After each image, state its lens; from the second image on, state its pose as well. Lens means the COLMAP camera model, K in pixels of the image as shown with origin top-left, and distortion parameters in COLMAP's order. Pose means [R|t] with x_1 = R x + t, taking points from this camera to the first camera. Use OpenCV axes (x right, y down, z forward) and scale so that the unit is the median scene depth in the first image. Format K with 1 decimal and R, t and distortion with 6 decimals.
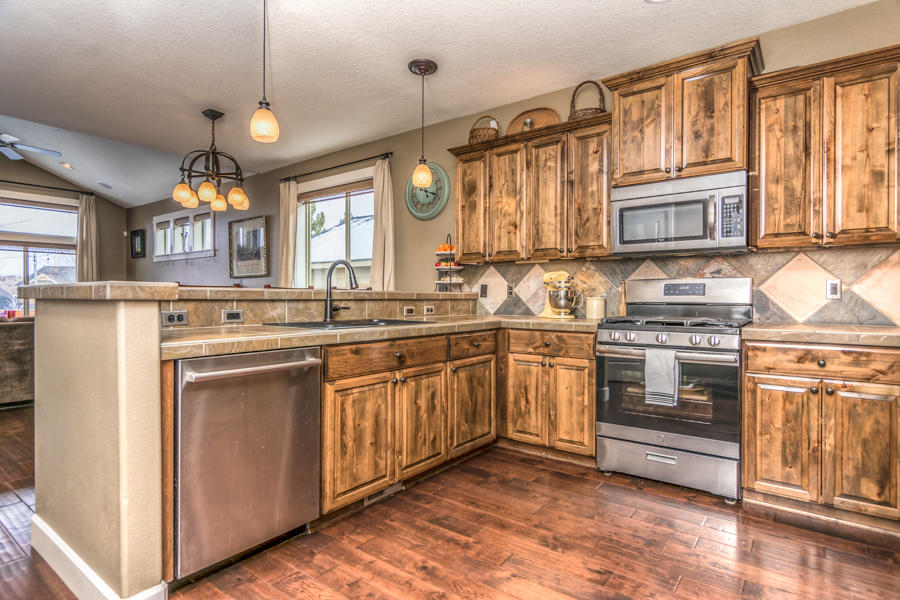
lens RADIAL K [[476.8, 0, 452.5], [0, 476.8, 300.7], [0, 0, 1]] dist [0.000522, 0.000388]
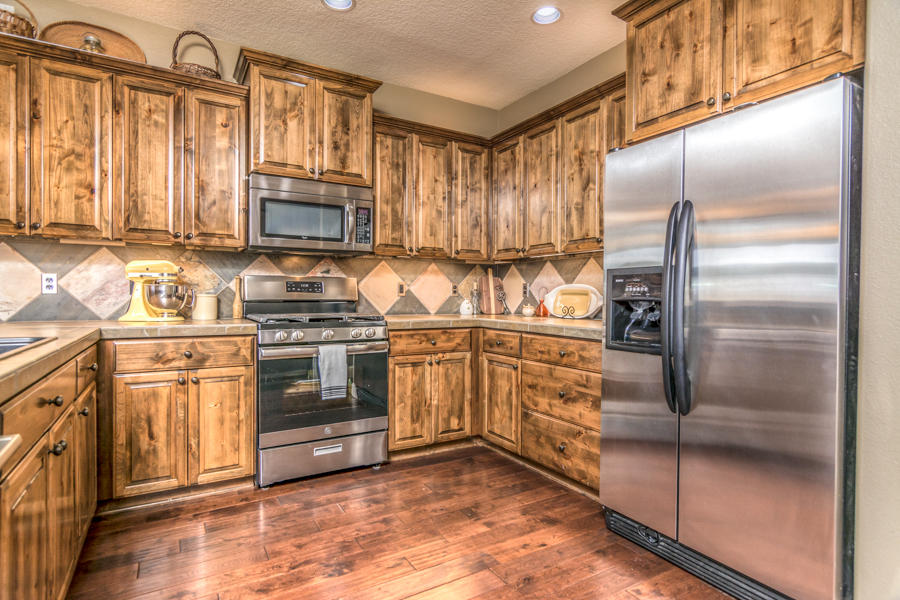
lens RADIAL K [[476.8, 0, 452.5], [0, 476.8, 300.7], [0, 0, 1]] dist [0.000522, 0.000388]
pose [[0.378104, -0.010437, 0.925704, -0.372966], [0.003120, 0.999945, 0.010000, -0.003300], [-0.925758, -0.000893, 0.378116, 0.320936]]
